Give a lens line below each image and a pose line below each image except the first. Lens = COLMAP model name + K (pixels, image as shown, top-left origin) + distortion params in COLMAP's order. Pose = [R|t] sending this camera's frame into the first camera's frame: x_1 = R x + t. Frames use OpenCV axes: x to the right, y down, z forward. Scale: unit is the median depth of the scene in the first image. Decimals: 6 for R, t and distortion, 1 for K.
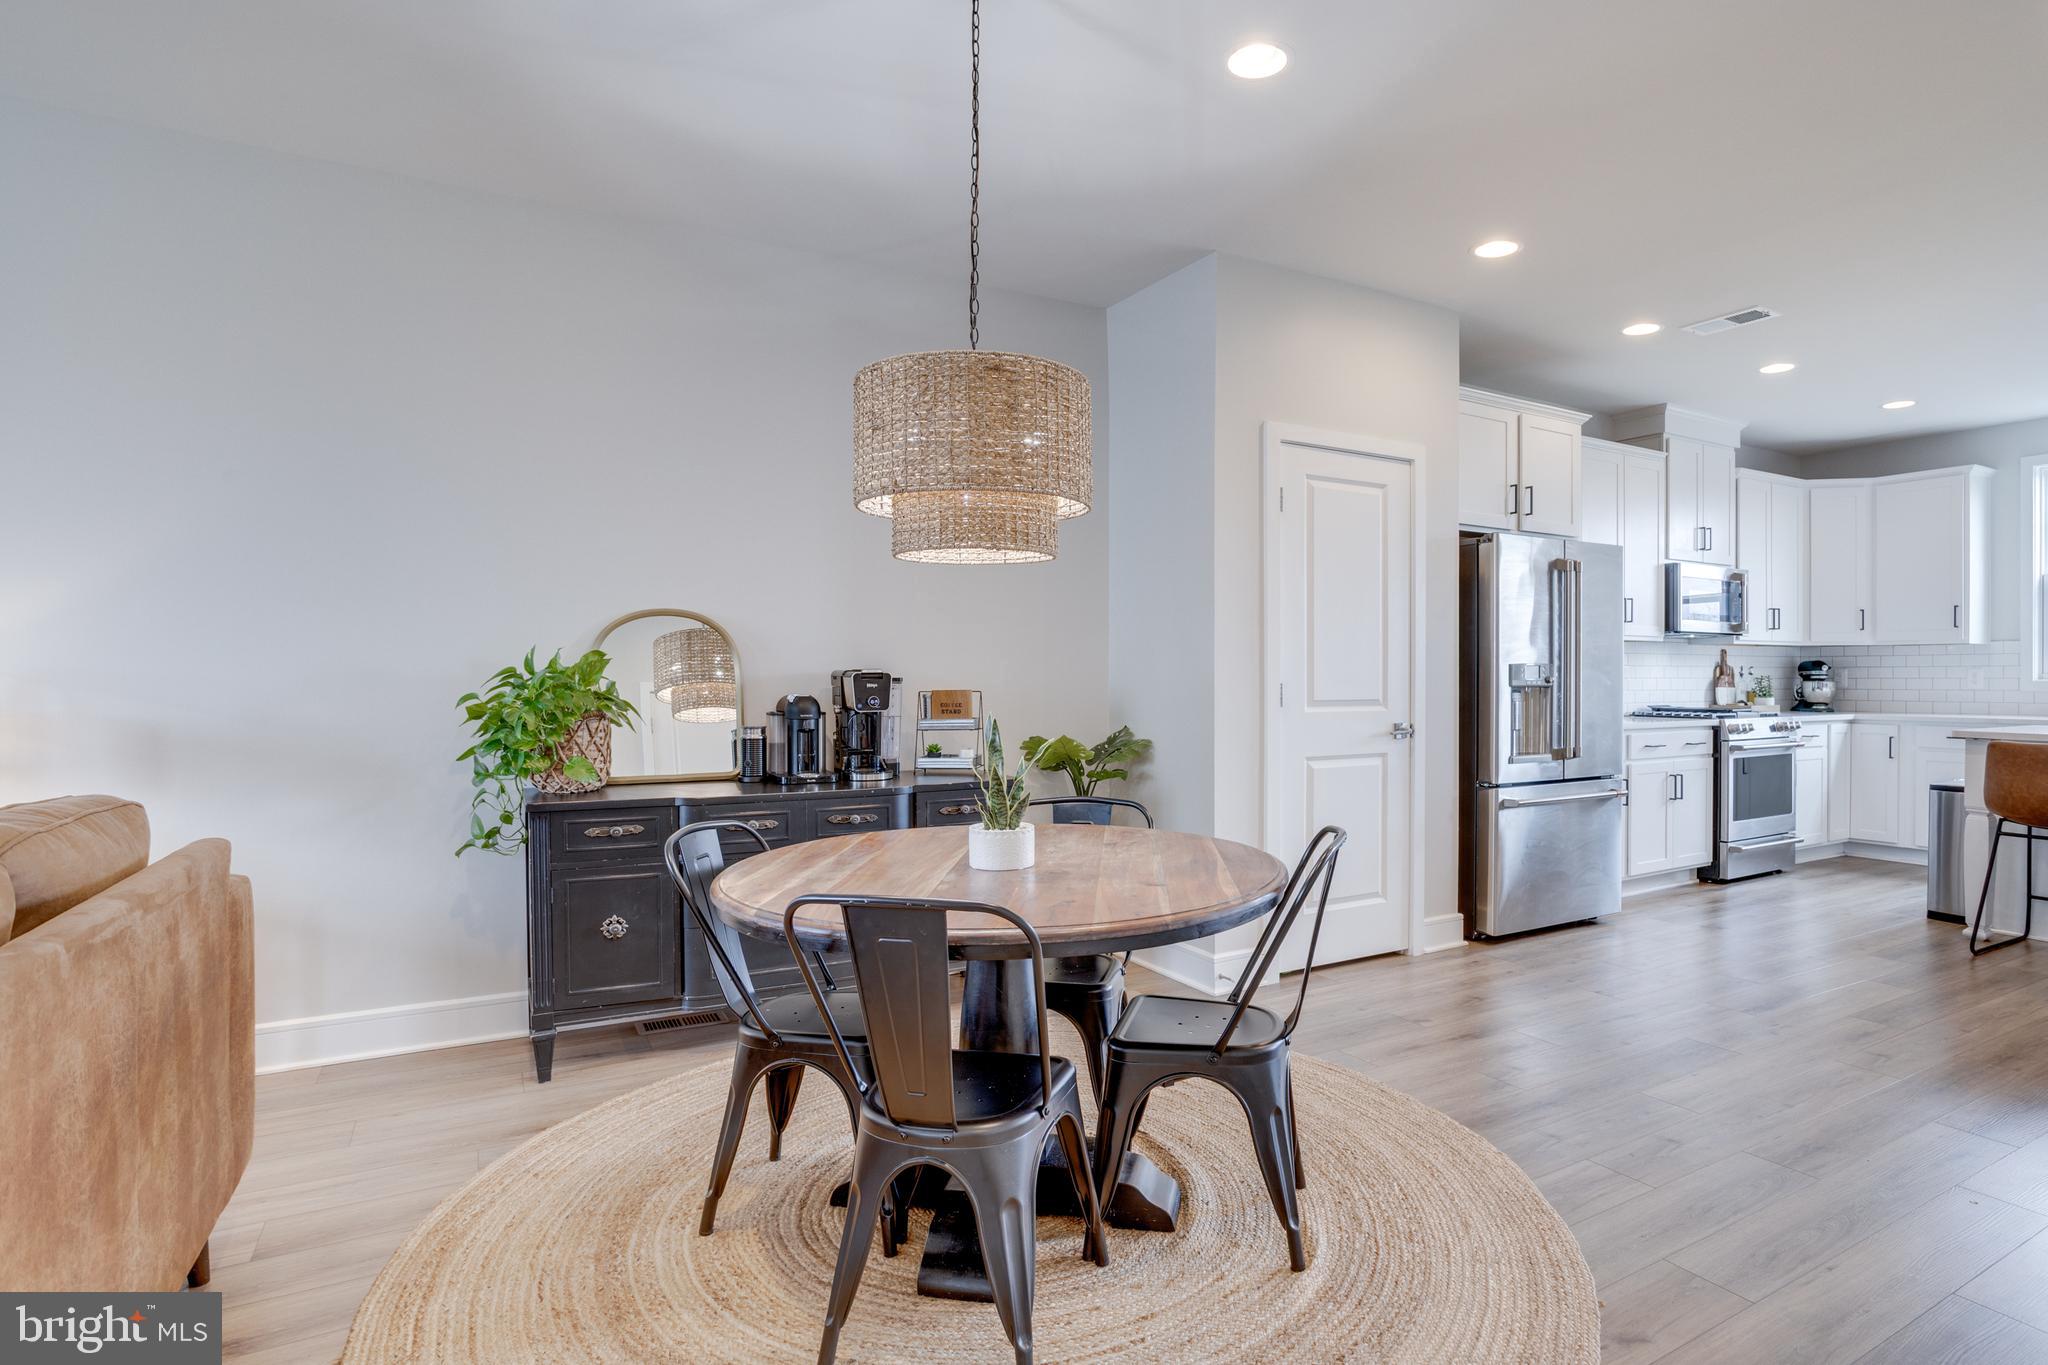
lens RADIAL K [[1046.7, 0, 1041.9], [0, 1046.7, 687.7], [0, 0, 1]] dist [-0.040501, 0.005457]
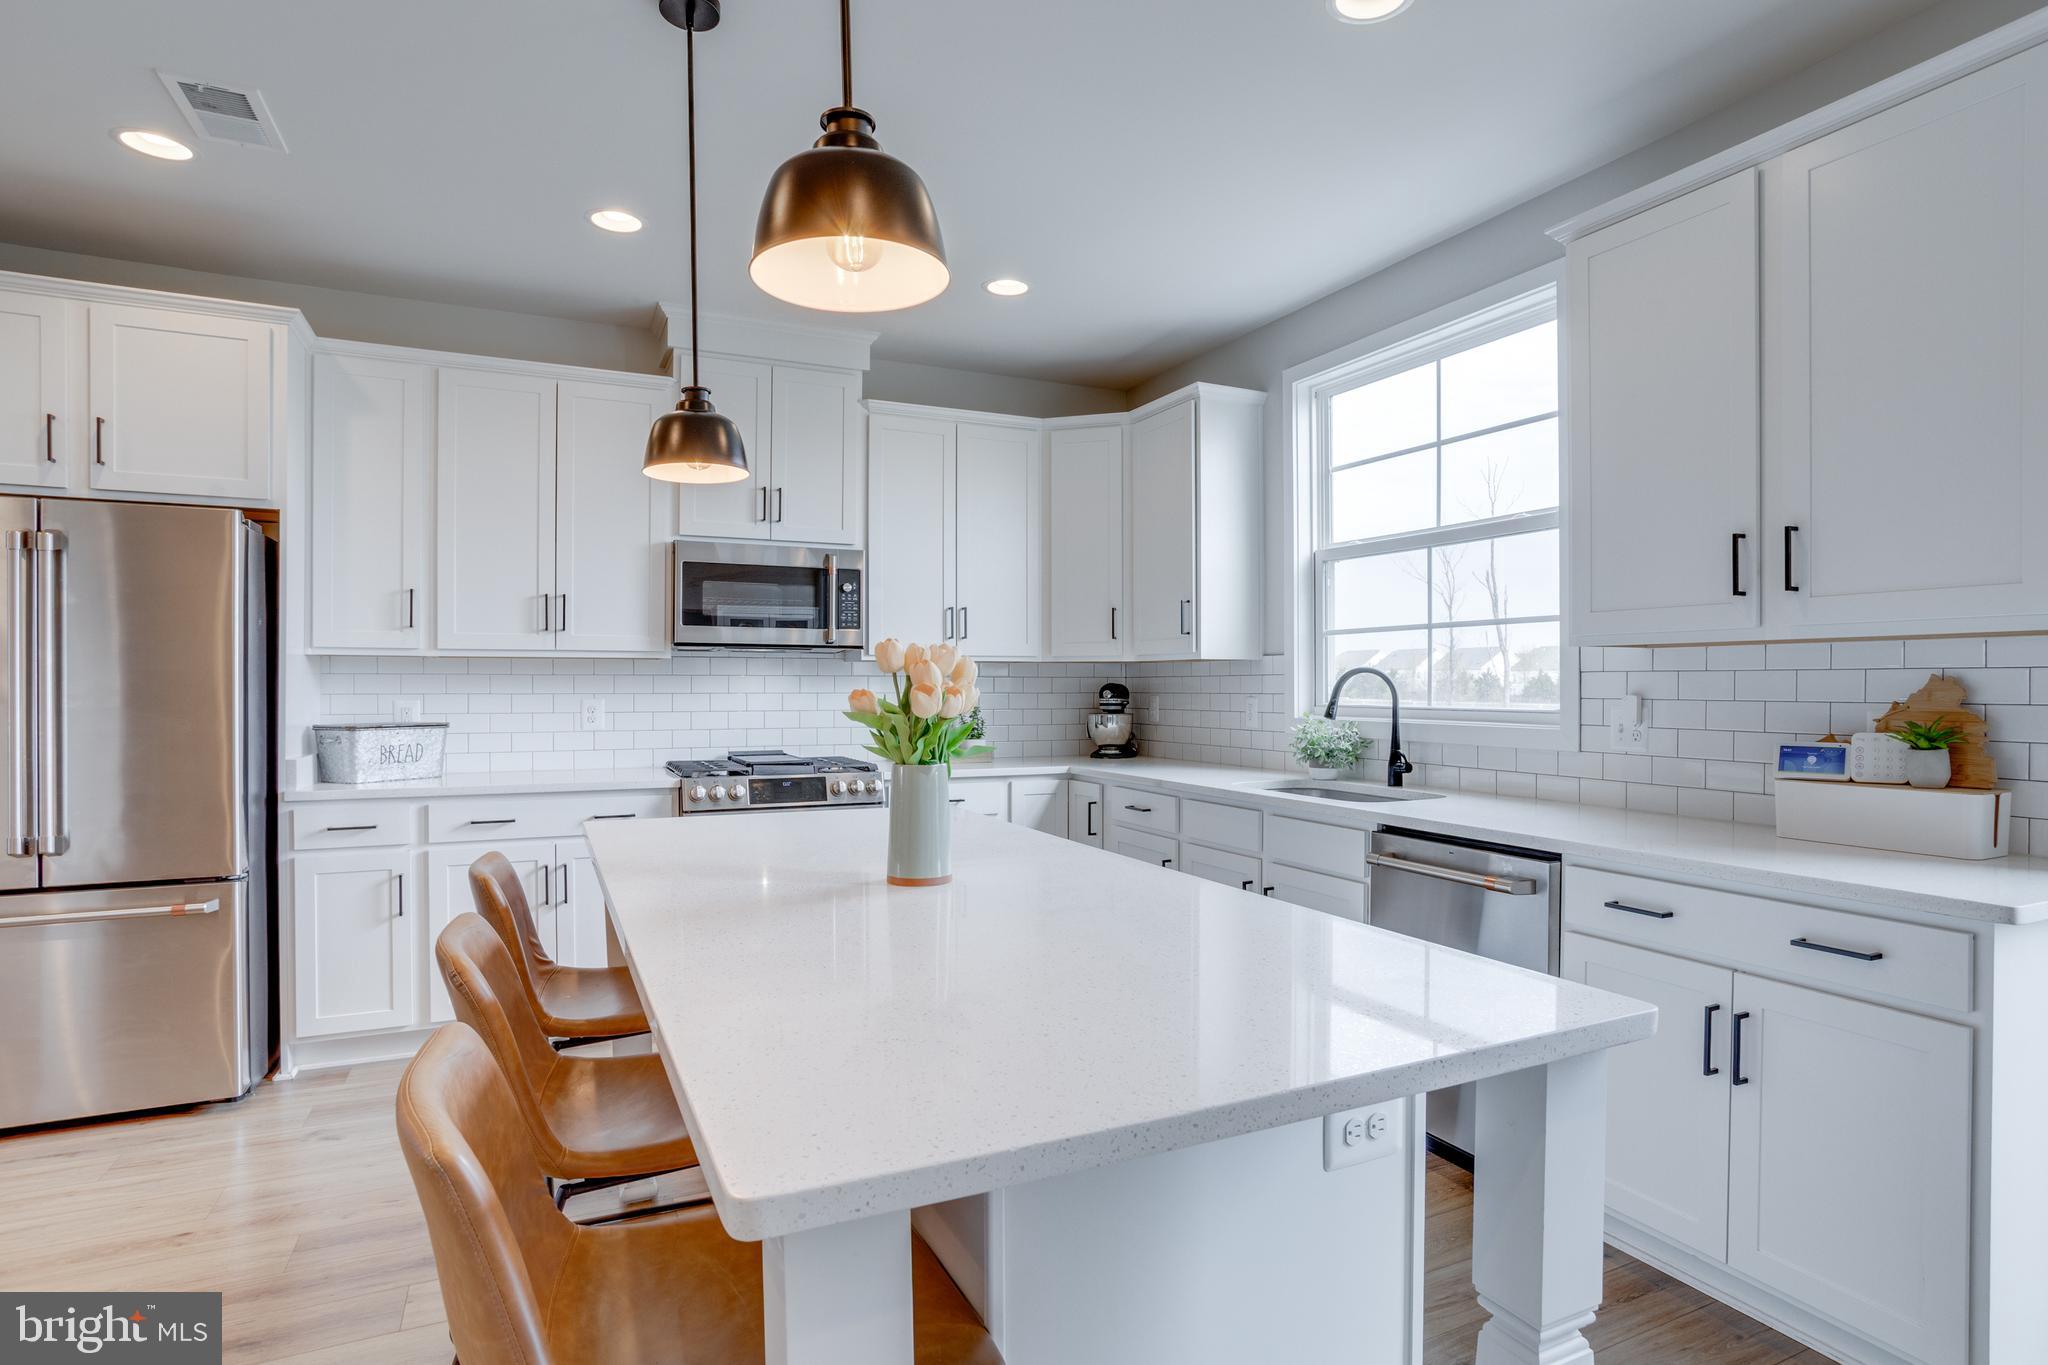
lens RADIAL K [[1134.7, 0, 1018.0], [0, 1134.7, 676.8], [0, 0, 1]] dist [0.009616, 0.009926]
pose [[0.996350, -0.000359, -0.085360, 0.831093], [-0.001054, 0.999863, -0.016501, -0.019629], [0.085354, 0.016531, 0.996214, 0.264610]]
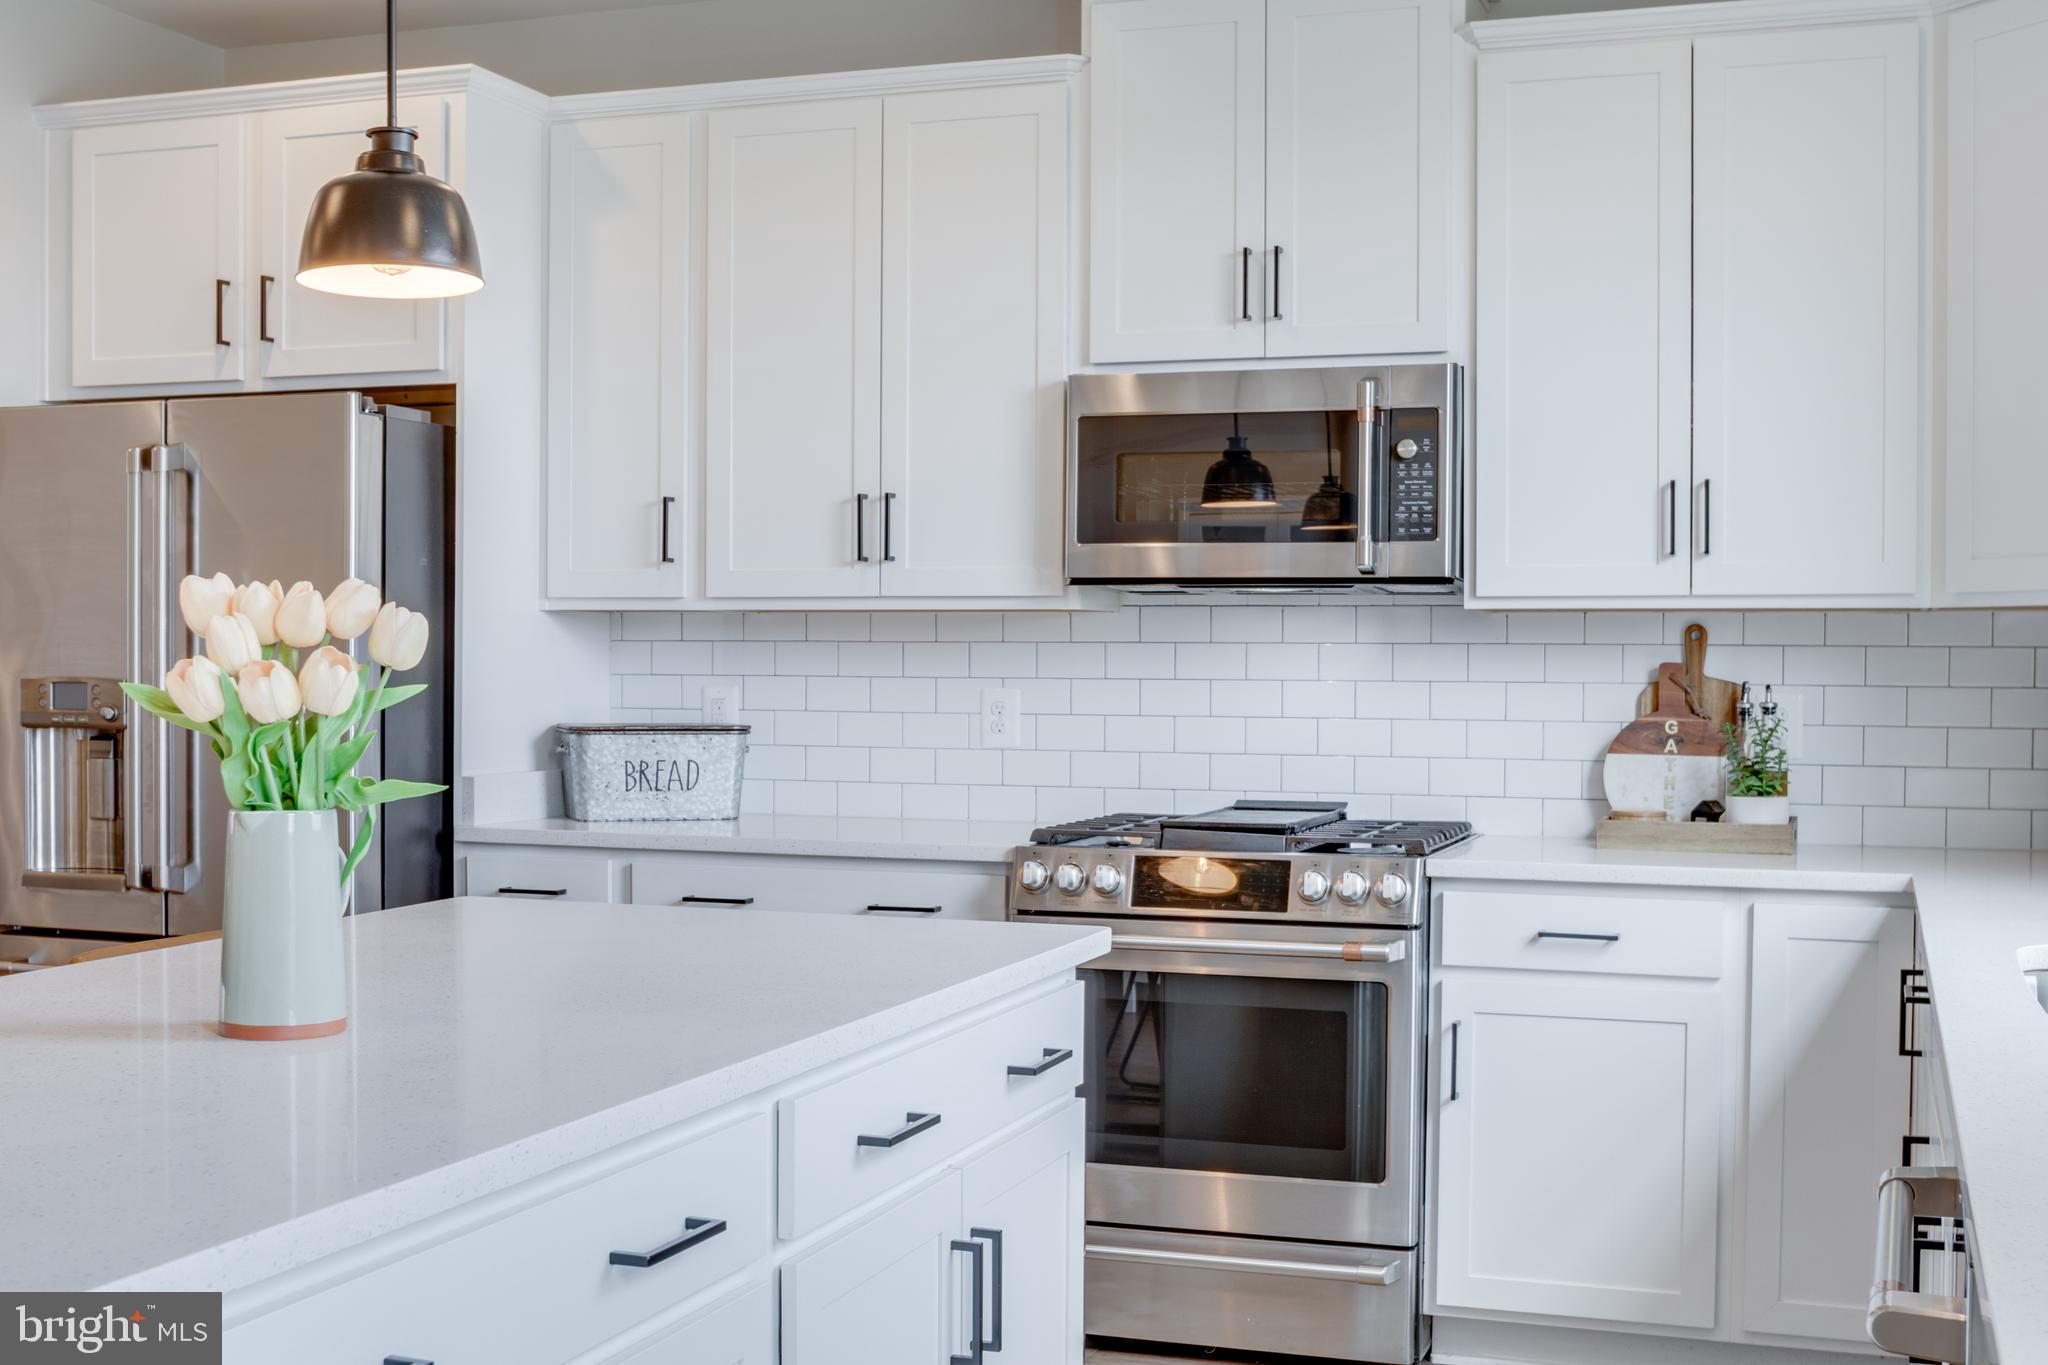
lens RADIAL K [[2453.3, 0, 1020.0], [0, 2453.3, 699.3], [0, 0, 1]] dist [-0.066643, 0.000000]
pose [[0.652996, 0.016376, -0.757184, 1.121831], [-0.012257, 0.999864, 0.011055, -0.022536], [0.757262, 0.002062, 0.653108, 0.428408]]
